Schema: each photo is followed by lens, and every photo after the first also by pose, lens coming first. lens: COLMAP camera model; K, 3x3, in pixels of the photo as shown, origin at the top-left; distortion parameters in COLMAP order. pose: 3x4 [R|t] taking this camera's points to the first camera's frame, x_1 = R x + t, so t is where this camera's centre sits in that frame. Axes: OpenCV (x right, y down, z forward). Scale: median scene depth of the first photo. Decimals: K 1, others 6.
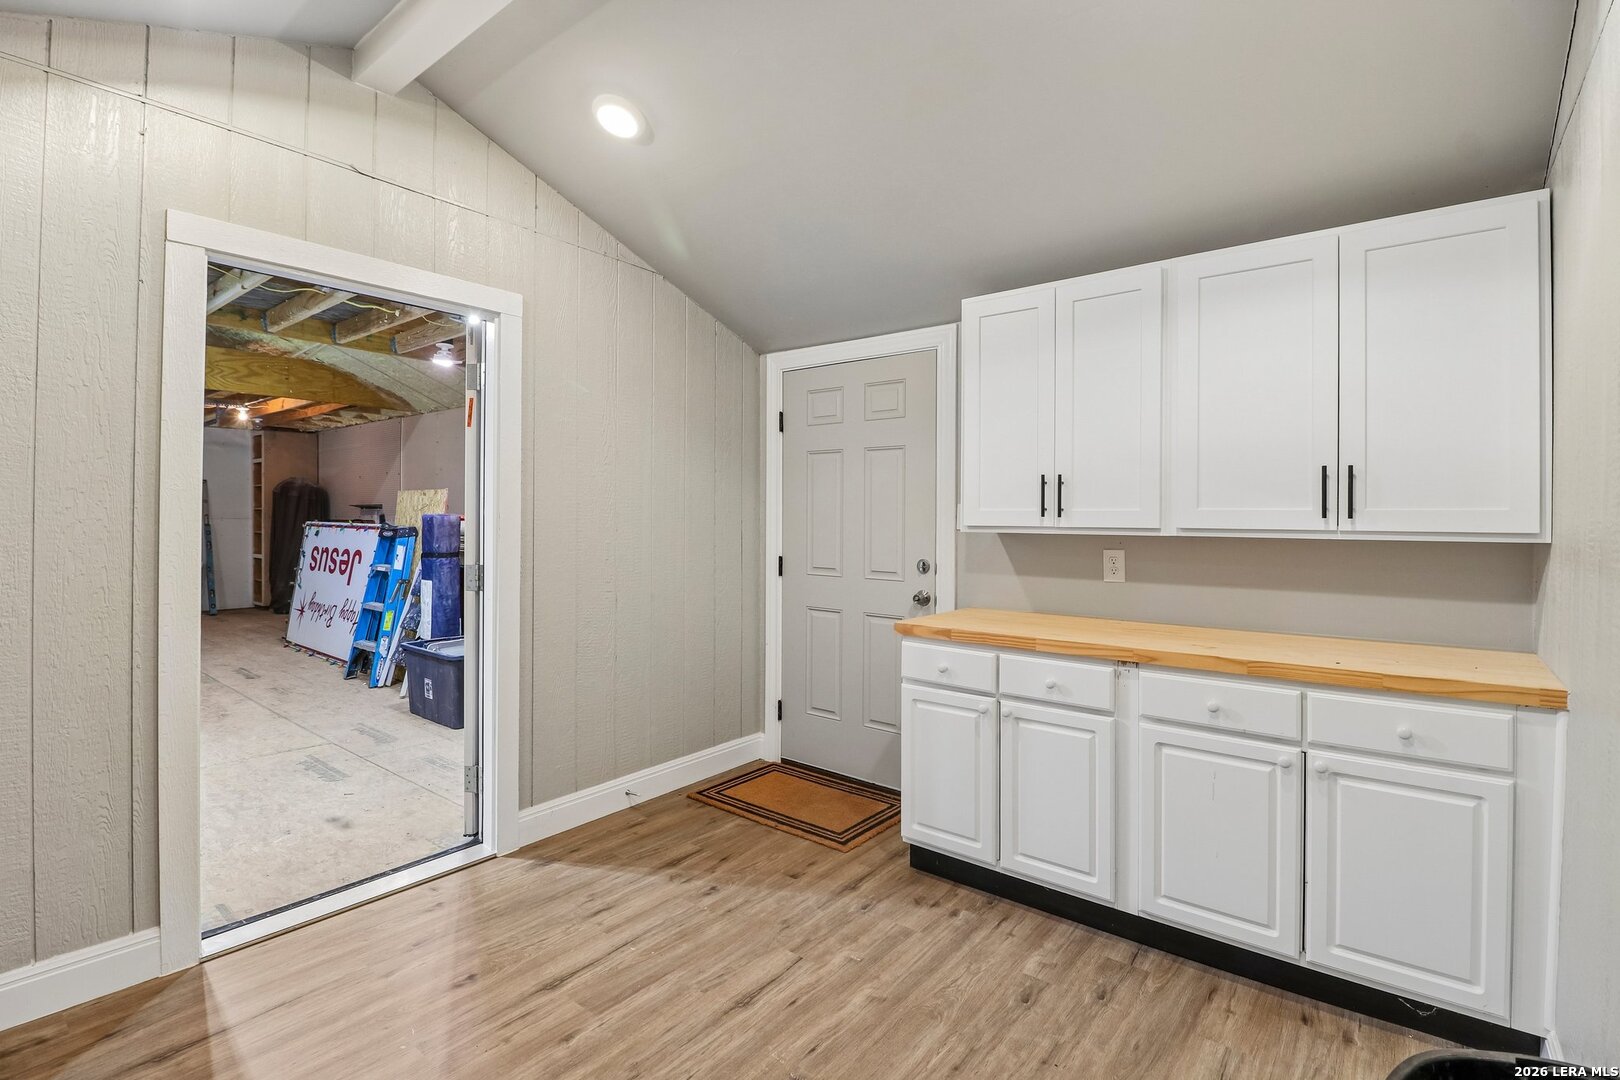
lens RADIAL K [[757.5, 0, 801.0], [0, 757.5, 511.2], [0, 0, 1]] dist [-0.000349, -0.012967]
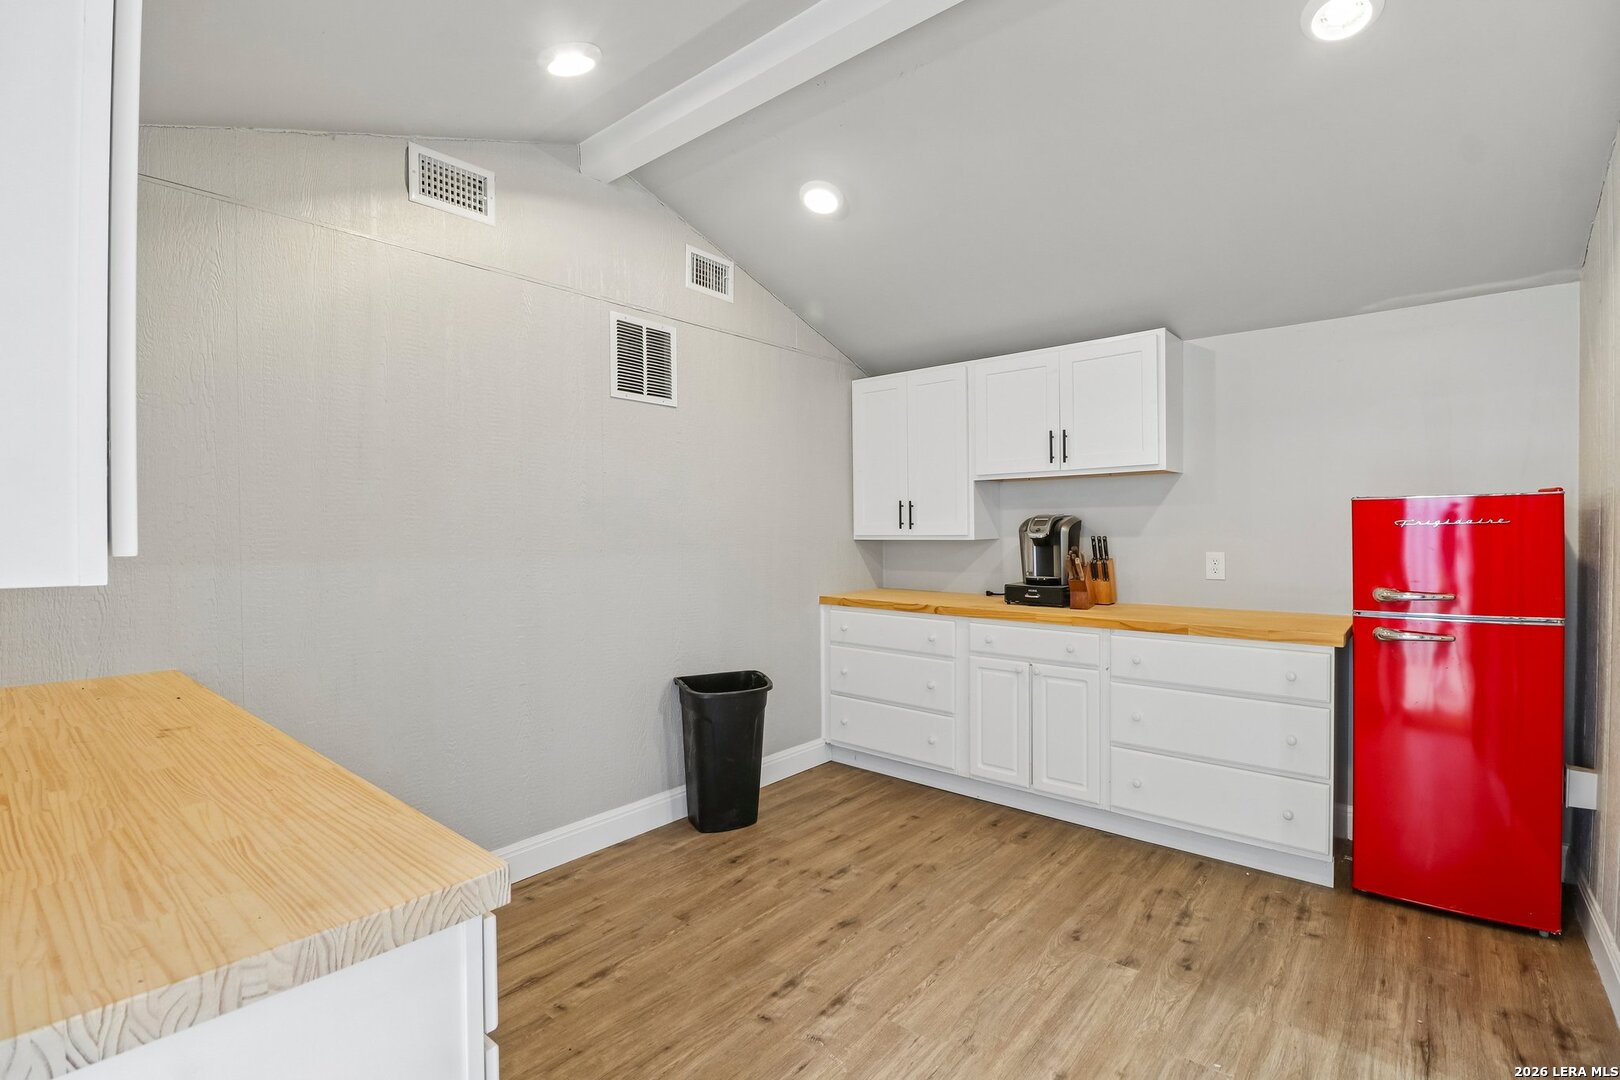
lens RADIAL K [[766.8, 0, 810.0], [0, 766.8, 540.0], [0, 0, 1]] dist [-0.000751, -0.015856]
pose [[-0.999682, -0.001719, 0.025178, -0.005884], [-0.001647, 0.999995, 0.002867, 0.006144], [-0.025183, 0.002824, -0.999679, 0.617647]]
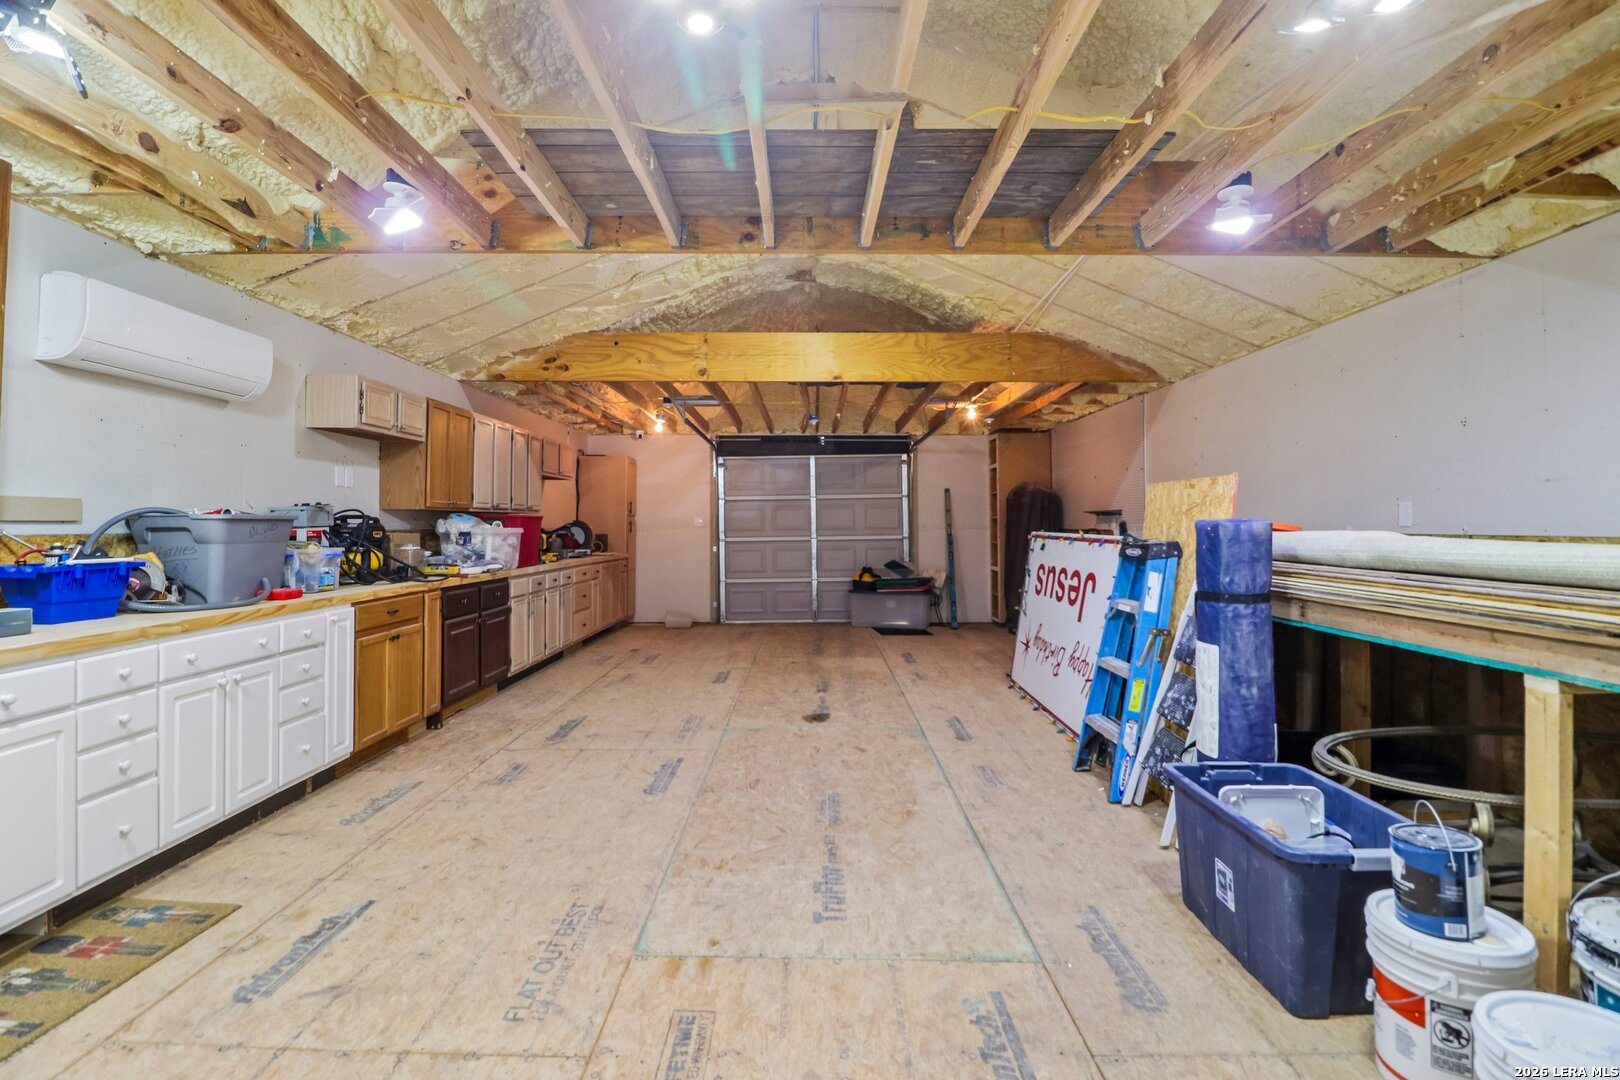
lens RADIAL K [[757.5, 0, 801.0], [0, 757.5, 511.2], [0, 0, 1]] dist [-0.000349, -0.012967]
pose [[0.618939, -0.019103, -0.785207, -0.223615], [0.010100, 0.999815, -0.016363, 0.003310], [0.785374, 0.002197, 0.619018, 0.395531]]
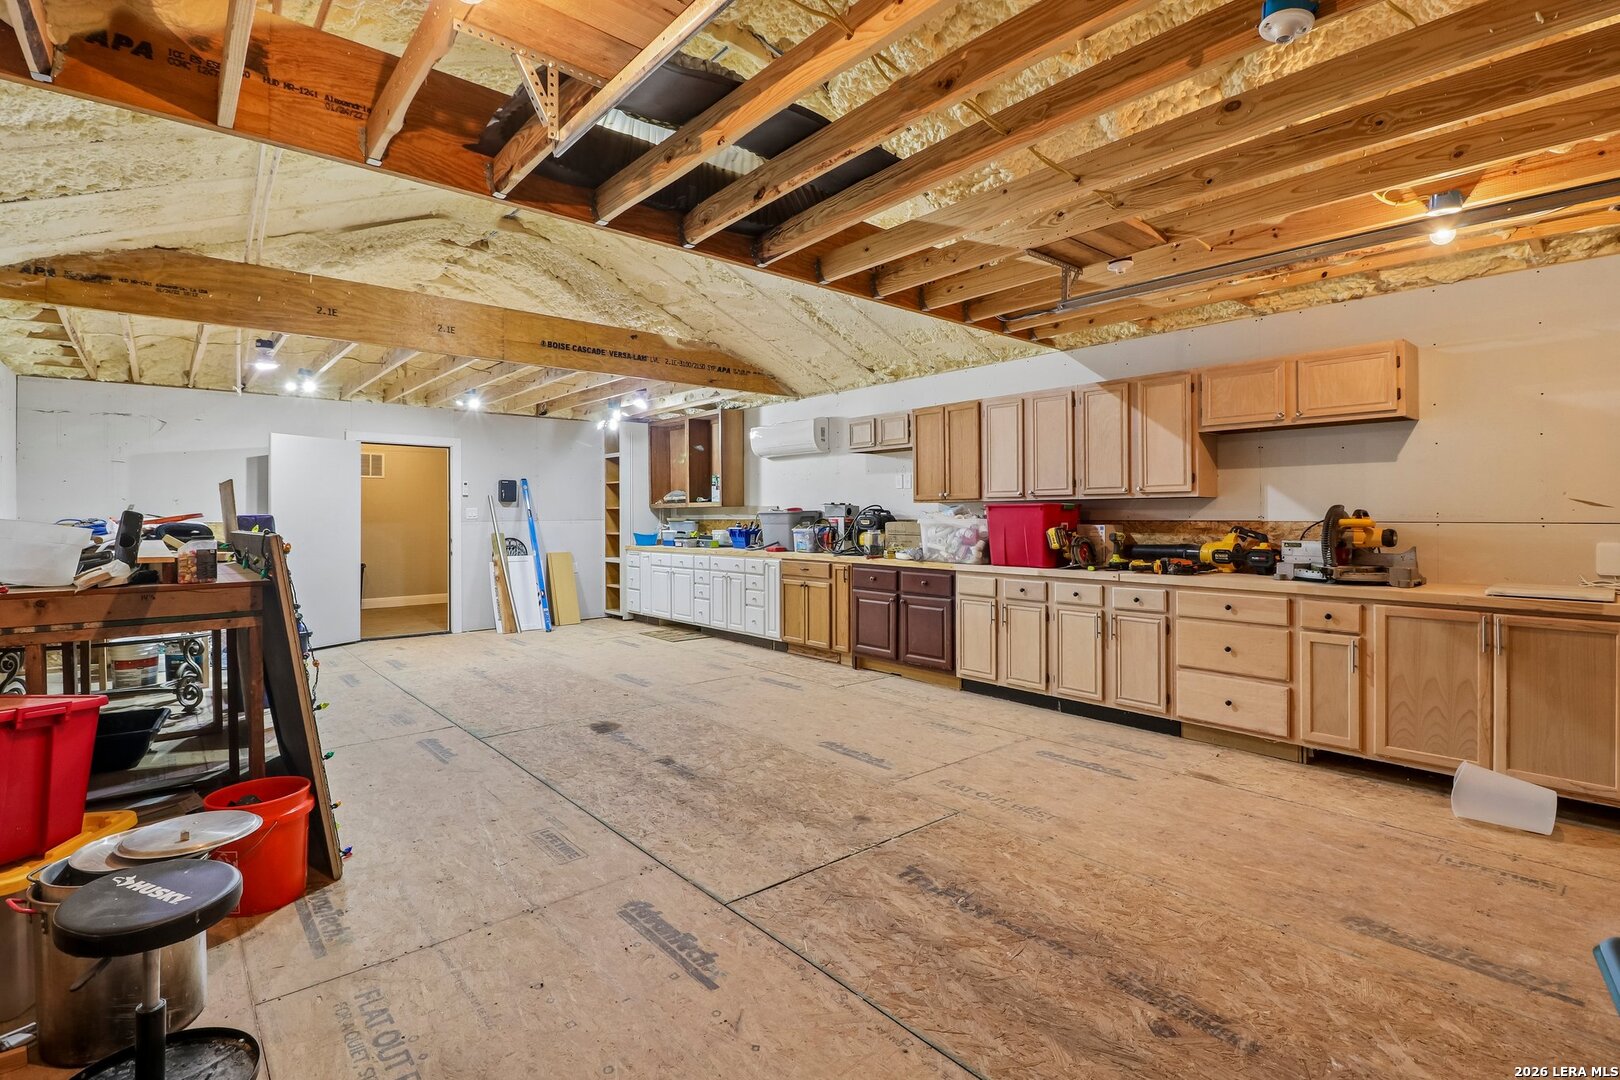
lens RADIAL K [[757.5, 0, 801.0], [0, 757.5, 511.2], [0, 0, 1]] dist [-0.000349, -0.012967]
pose [[-0.983801, -0.000108, 0.179264, -1.192910], [-0.002410, 0.999917, -0.012625, 0.007958], [-0.179248, -0.012852, -0.983720, 1.630380]]
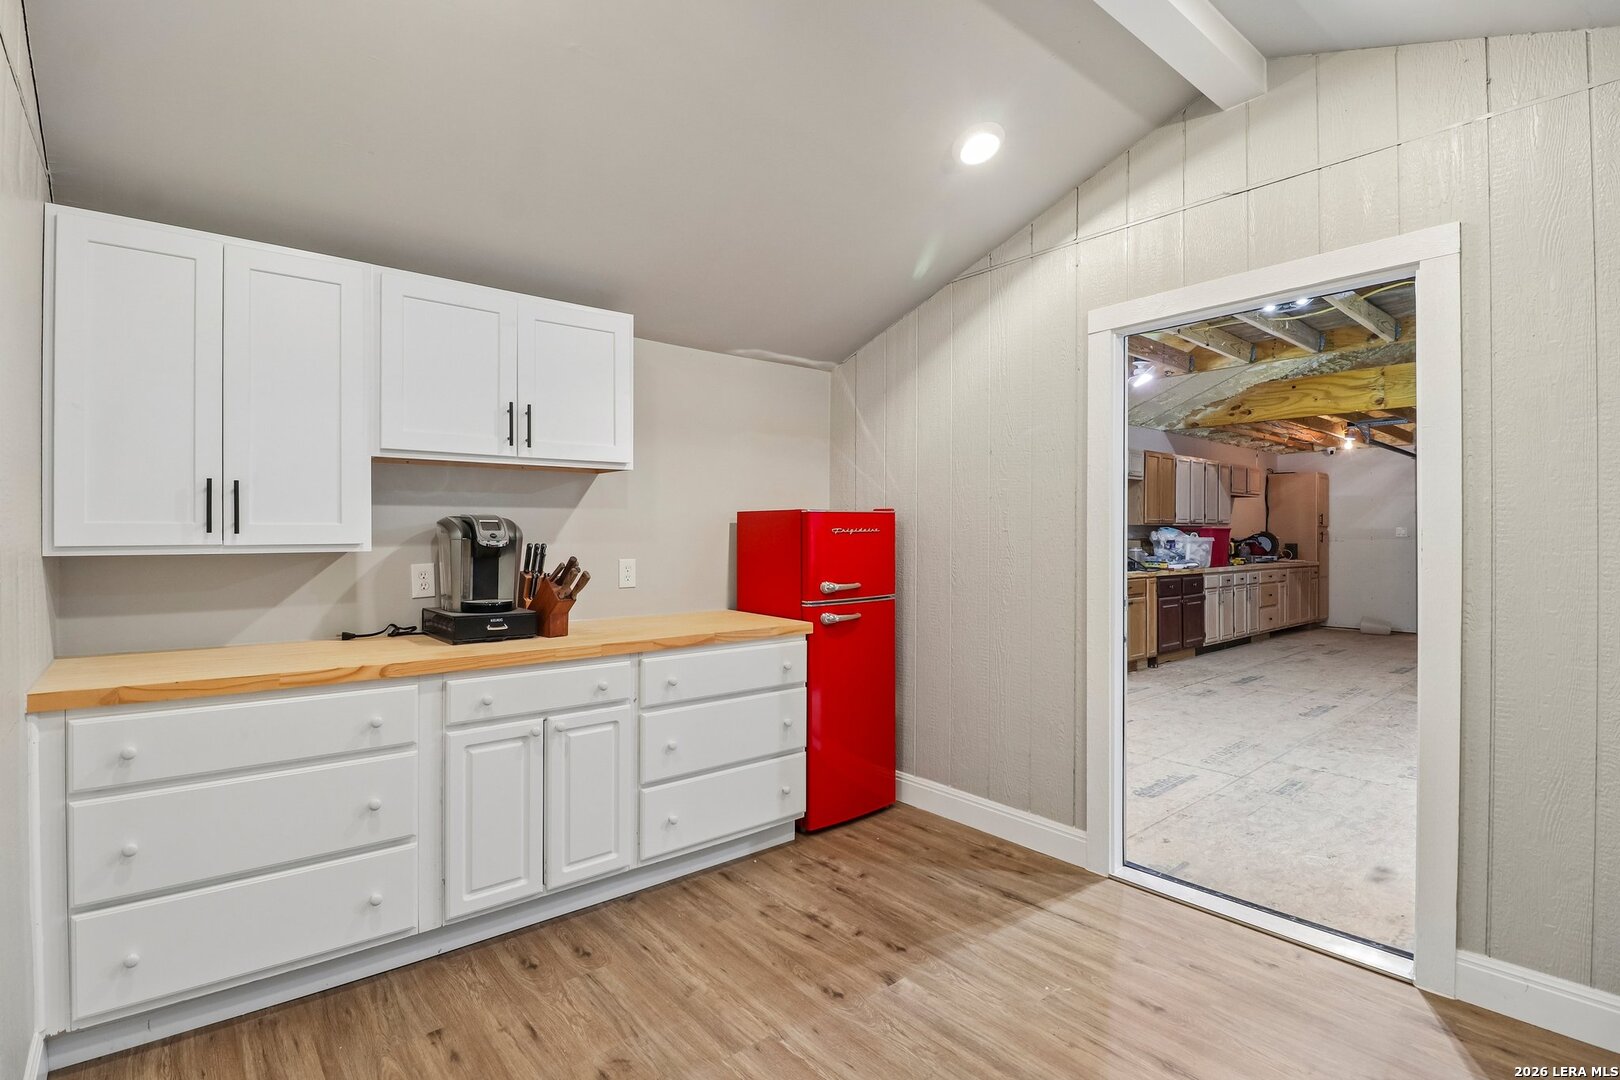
lens RADIAL K [[752.6, 0, 793.4], [0, 752.6, 532.0], [0, 0, 1]] dist [-0.001264, -0.013841]
pose [[-0.199533, -0.008455, -0.979855, 0.215074], [0.007831, 0.999917, -0.010223, 0.003485], [0.979860, -0.009713, -0.199450, 0.261857]]
